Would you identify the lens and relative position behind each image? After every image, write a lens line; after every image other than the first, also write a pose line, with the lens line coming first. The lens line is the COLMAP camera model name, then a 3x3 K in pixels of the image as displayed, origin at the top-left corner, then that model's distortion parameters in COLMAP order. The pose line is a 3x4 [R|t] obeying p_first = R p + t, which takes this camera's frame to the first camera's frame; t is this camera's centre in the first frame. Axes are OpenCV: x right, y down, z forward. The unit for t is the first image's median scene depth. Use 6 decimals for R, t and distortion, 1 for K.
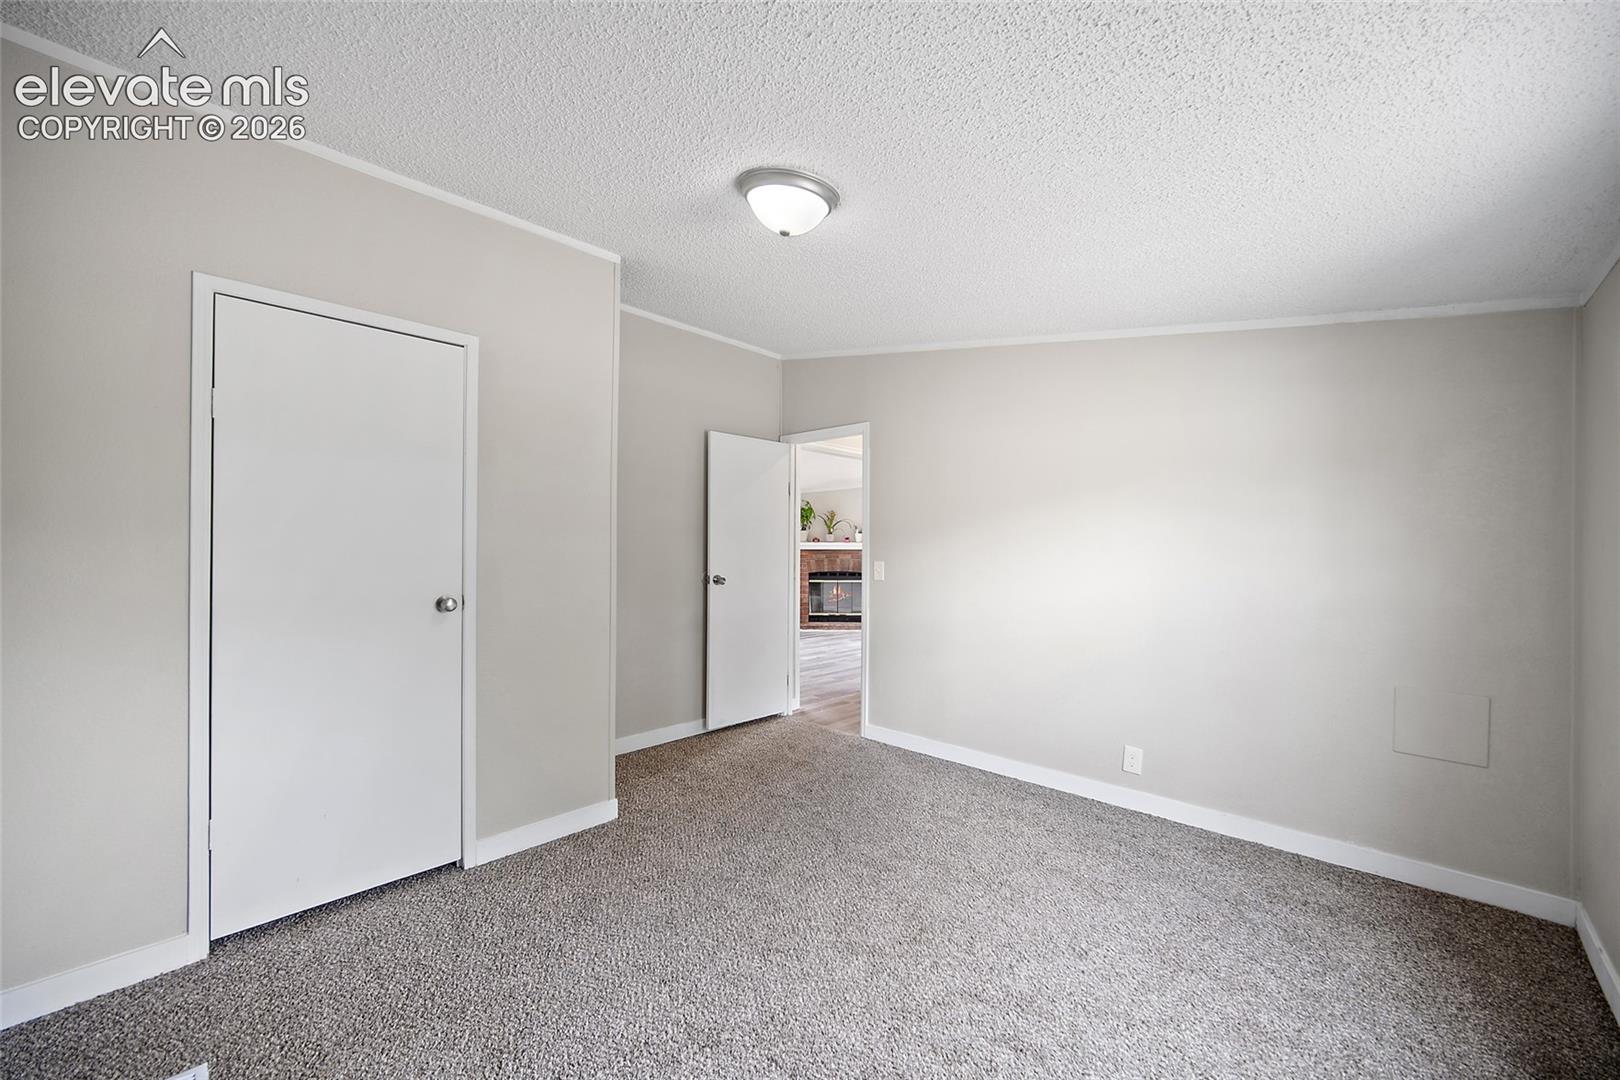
lens RADIAL K [[636.5, 0, 811.9], [0, 636.5, 533.7], [0, 0, 1]] dist [-0.001041, -0.000237]
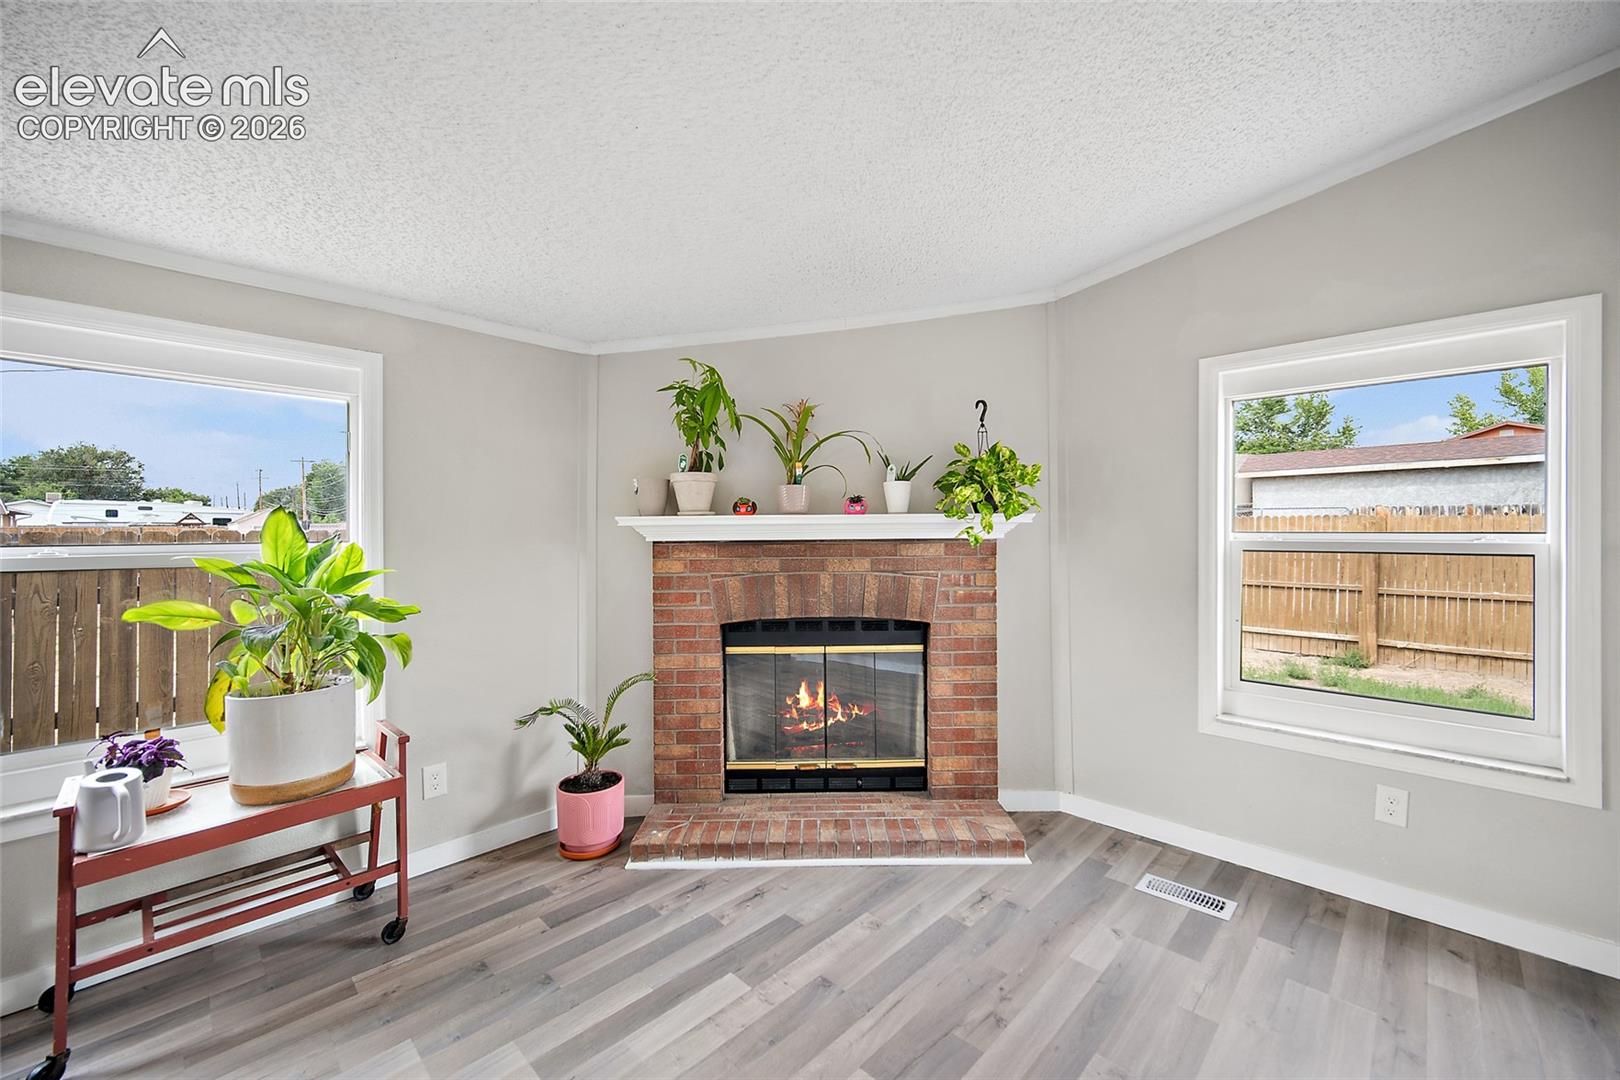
lens RADIAL K [[636.5, 0, 811.9], [0, 636.5, 533.7], [0, 0, 1]] dist [-0.001041, -0.000237]
pose [[0.999470, -0.008697, -0.031358, 0.044683], [0.008760, 0.999960, 0.001891, 0.021601], [0.031340, -0.002165, 0.999506, 0.720742]]
